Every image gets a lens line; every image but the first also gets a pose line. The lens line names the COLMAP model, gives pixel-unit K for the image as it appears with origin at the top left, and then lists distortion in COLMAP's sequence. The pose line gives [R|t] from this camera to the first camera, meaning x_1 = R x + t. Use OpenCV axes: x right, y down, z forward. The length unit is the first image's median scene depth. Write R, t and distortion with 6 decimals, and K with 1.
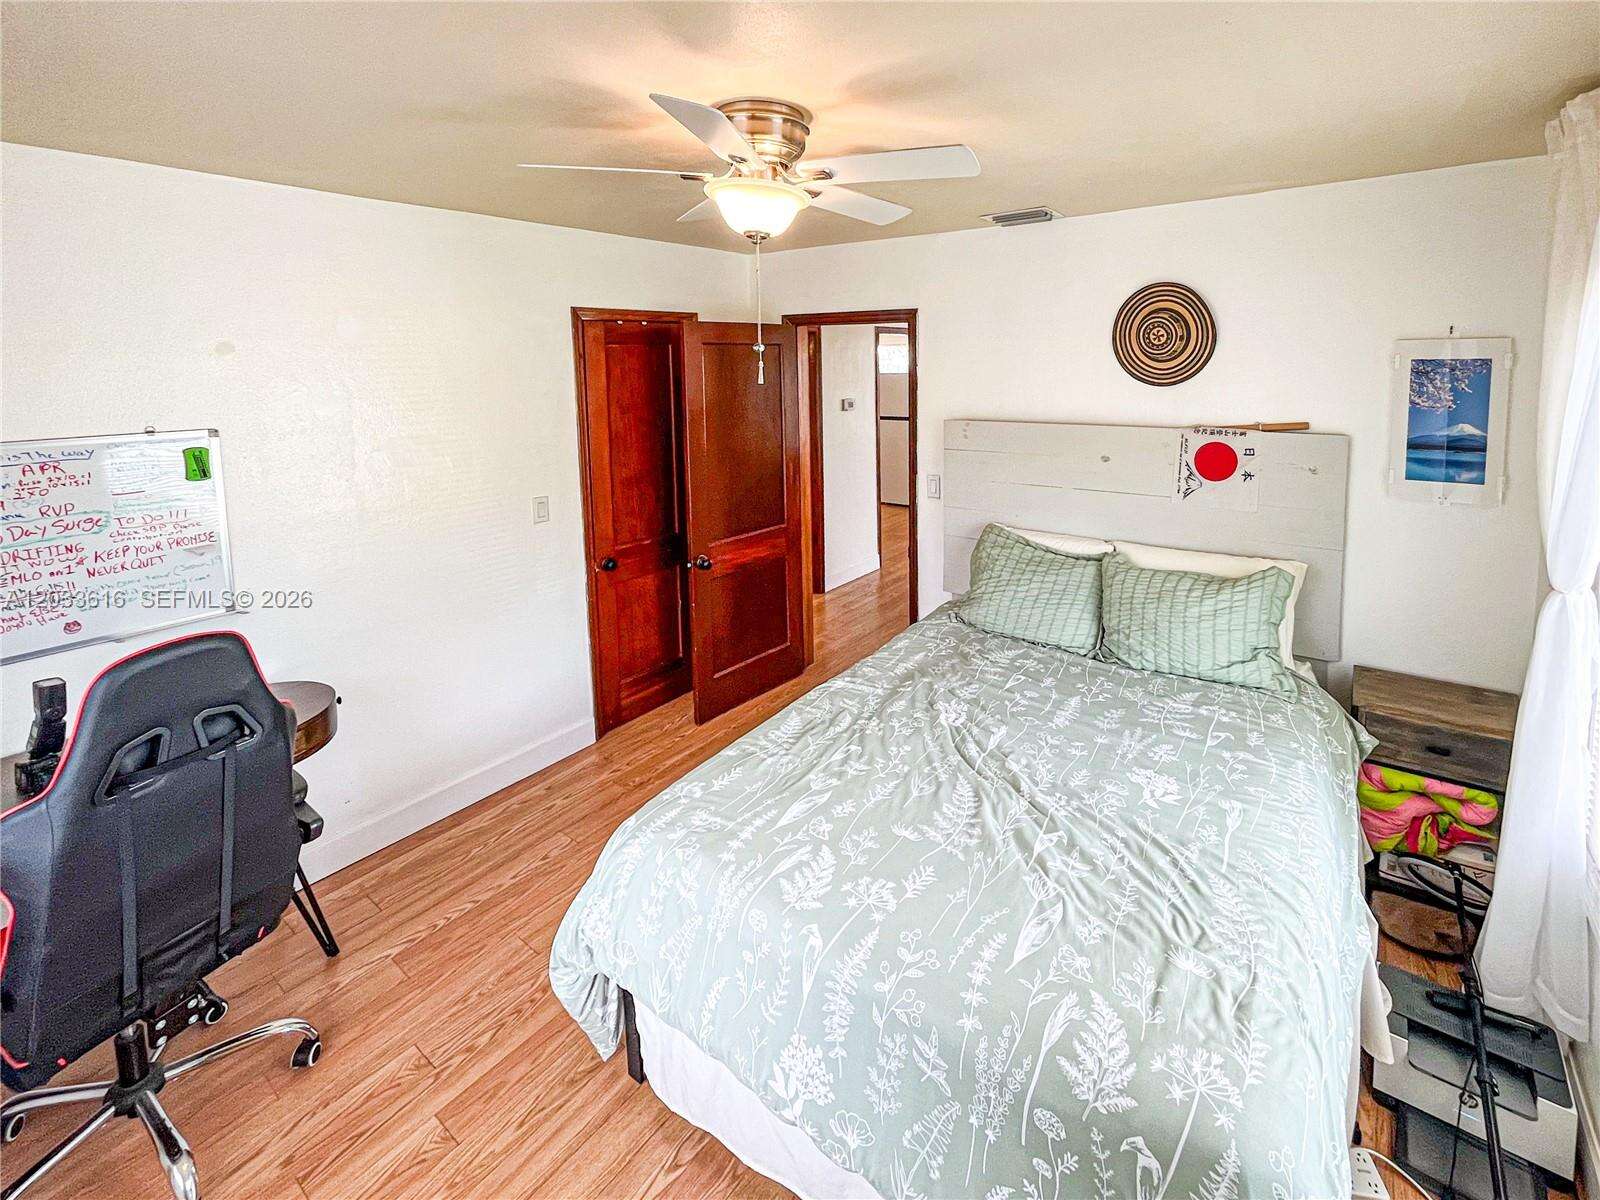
lens RADIAL K [[665.8, 0, 800.0], [0, 665.8, 600.0], [0, 0, 1]] dist [-0.007485, 0.000628]
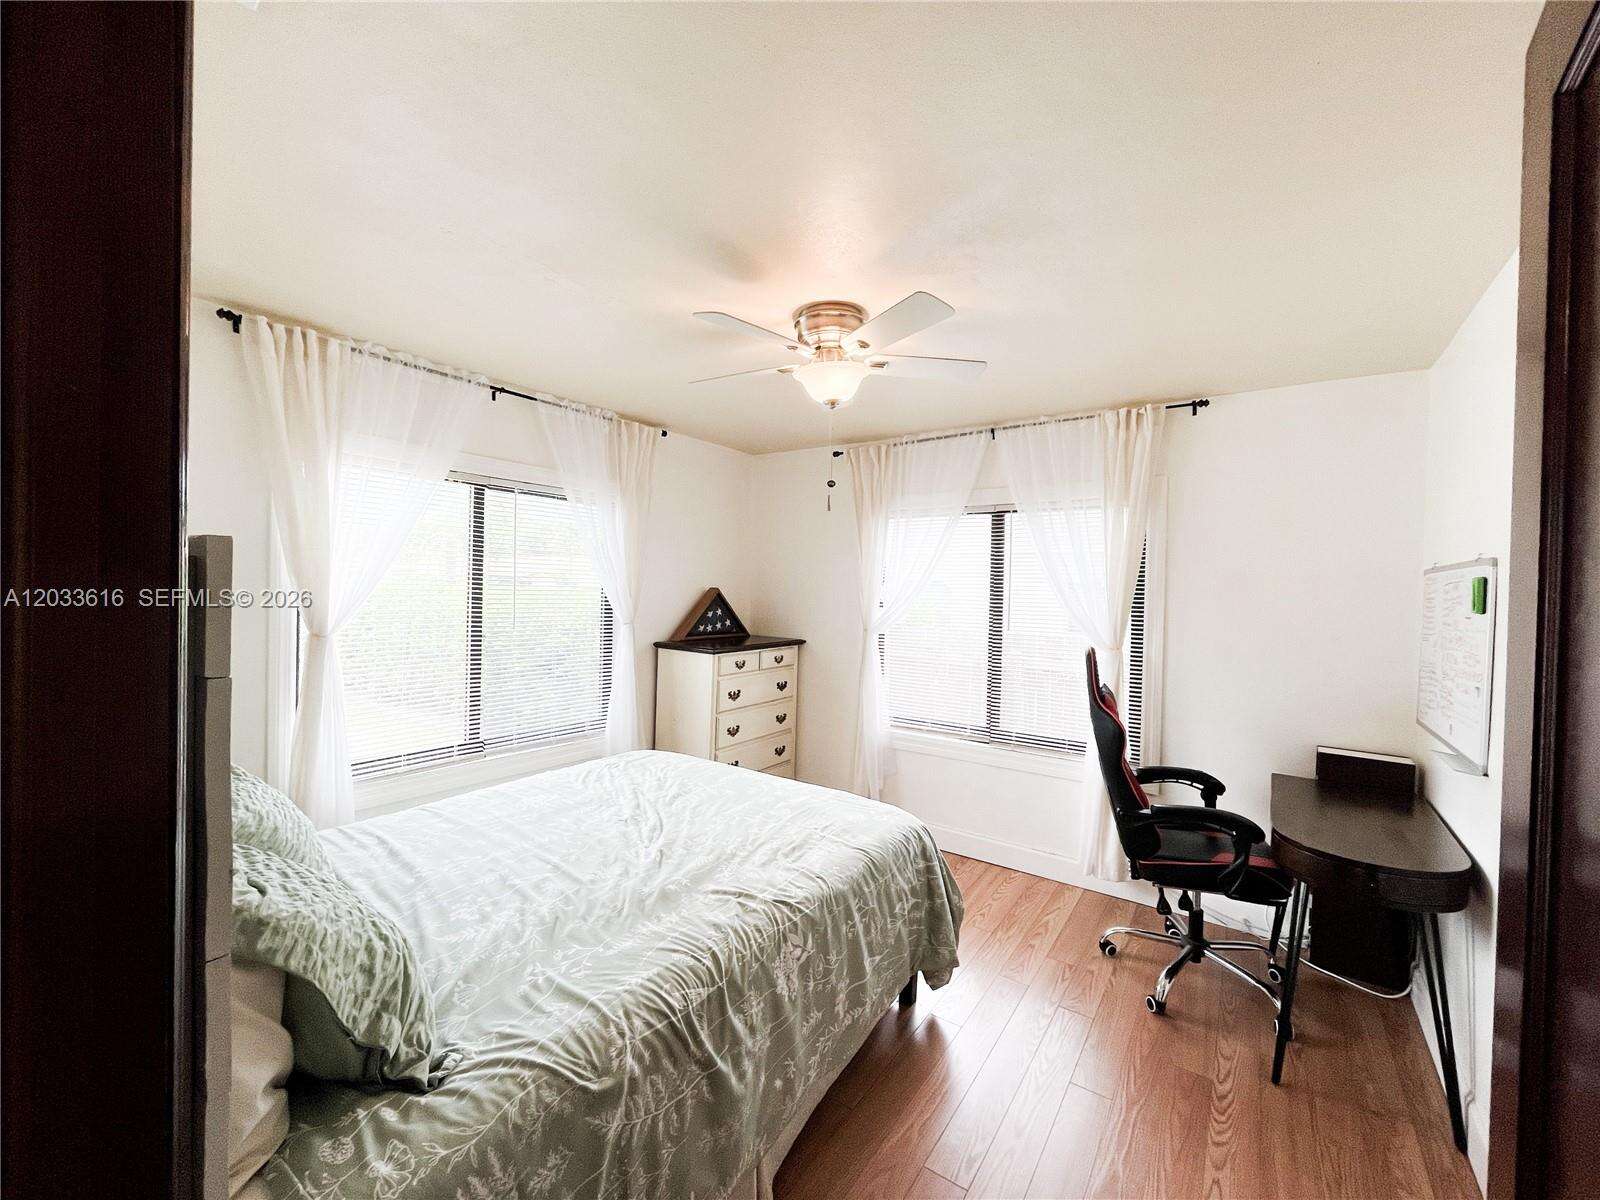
lens RADIAL K [[665.8, 0, 800.0], [0, 665.8, 600.0], [0, 0, 1]] dist [-0.007485, 0.000628]
pose [[-0.996794, -0.000534, -0.080006, 0.105872], [-0.028315, 0.937616, 0.346518, -0.587755], [0.074829, 0.347672, -0.934625, 2.142975]]
